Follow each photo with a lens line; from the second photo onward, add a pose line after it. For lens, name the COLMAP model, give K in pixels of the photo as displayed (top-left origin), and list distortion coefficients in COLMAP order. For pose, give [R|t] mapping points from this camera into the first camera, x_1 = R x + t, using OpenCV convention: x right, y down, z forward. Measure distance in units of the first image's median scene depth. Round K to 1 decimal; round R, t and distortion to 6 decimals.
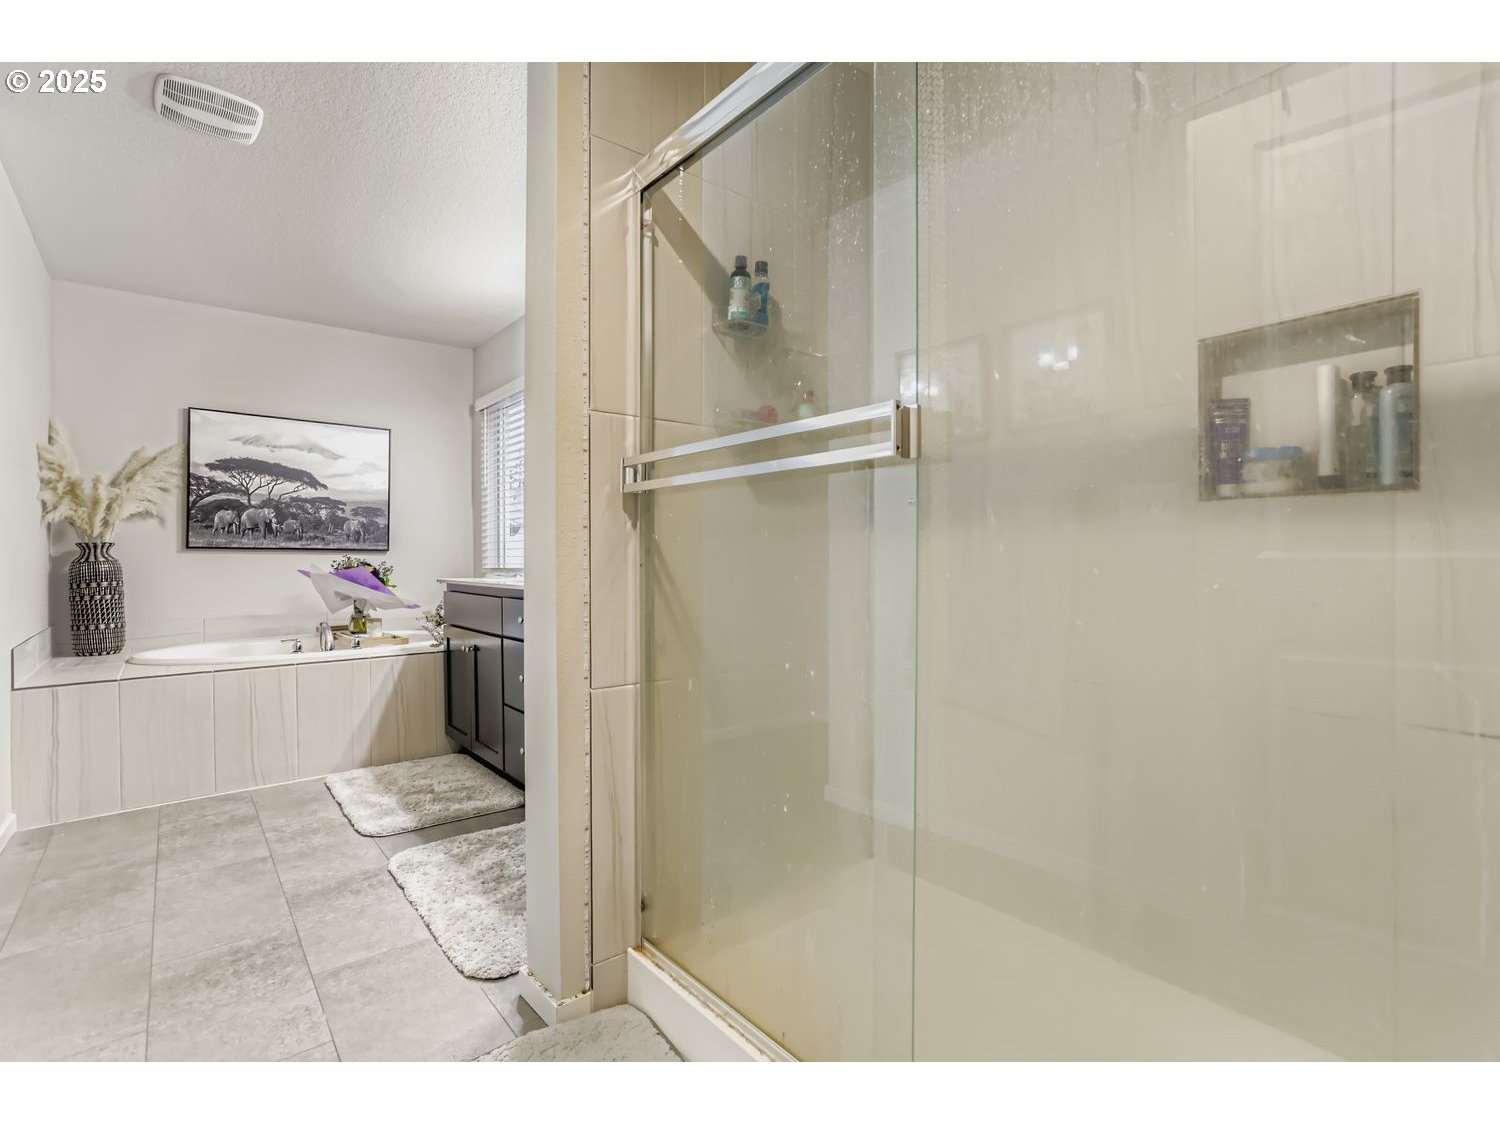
lens RADIAL K [[726.4, 0, 702.8], [0, 726.4, 562.6], [0, 0, 1]] dist [-0.004986, 0.000427]
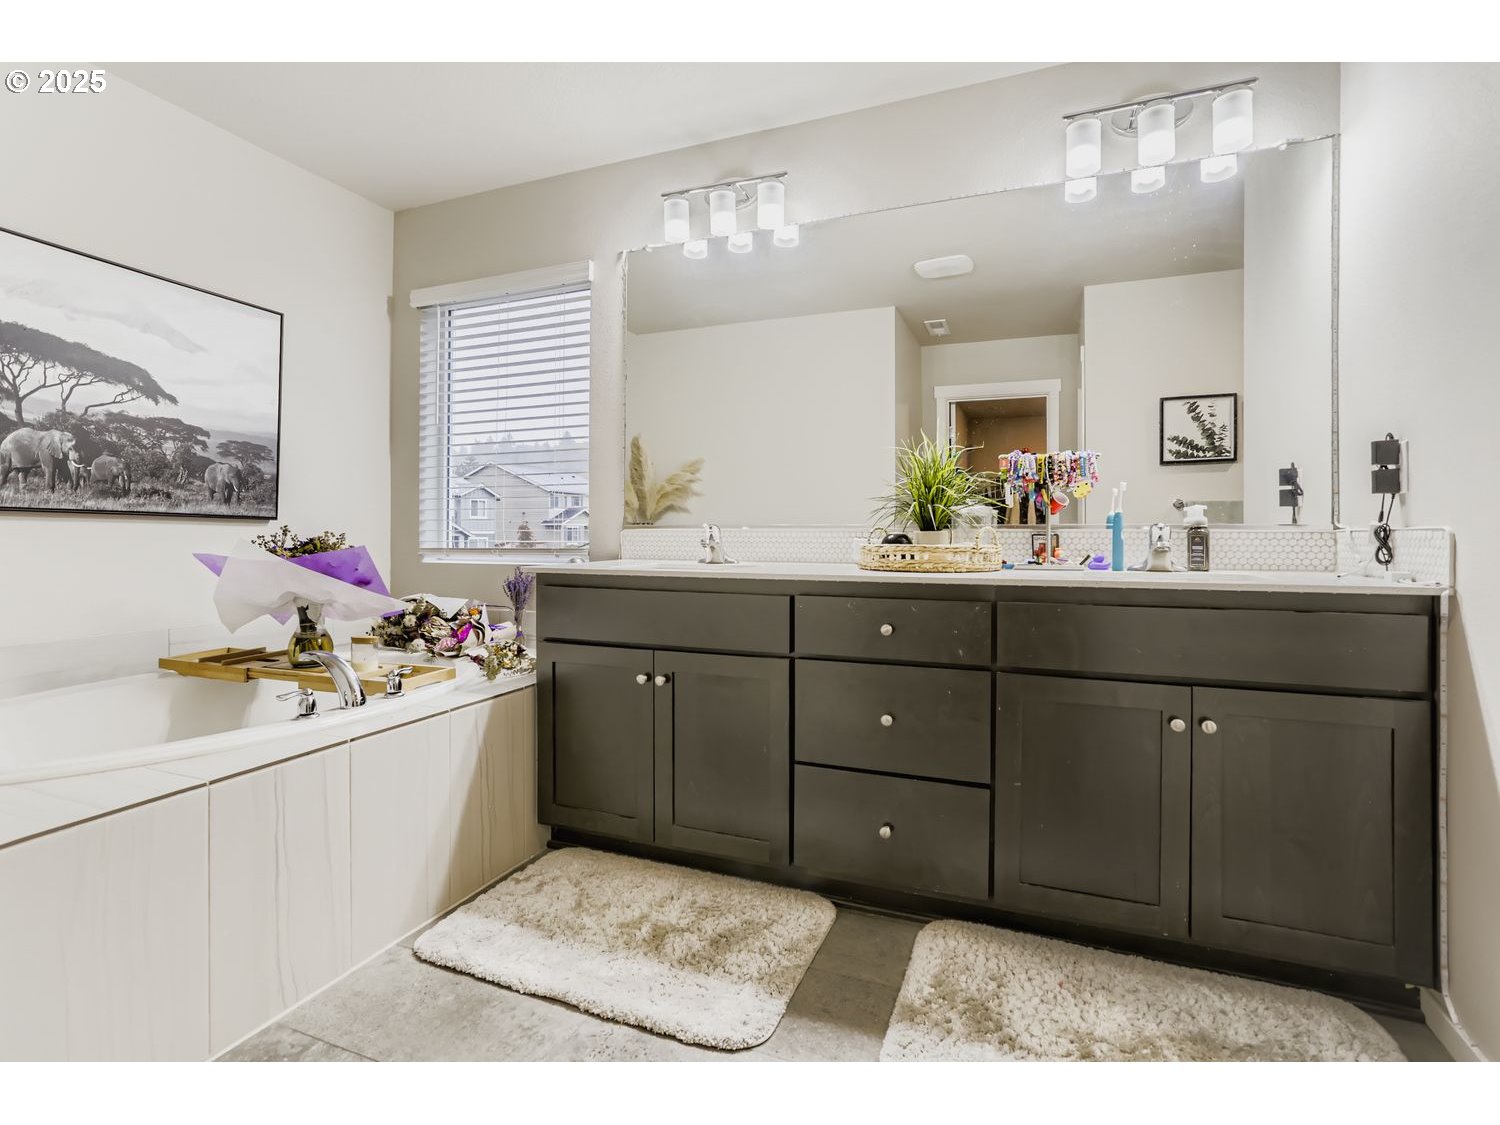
lens RADIAL K [[726.4, 0, 739.5], [0, 726.4, 539.9], [0, 0, 1]] dist [-0.004986, 0.000427]
pose [[0.864174, 0.001930, 0.503190, -0.435298], [-0.002074, 0.999998, -0.000274, 0.000088], [-0.503189, -0.000807, 0.864176, 0.323220]]
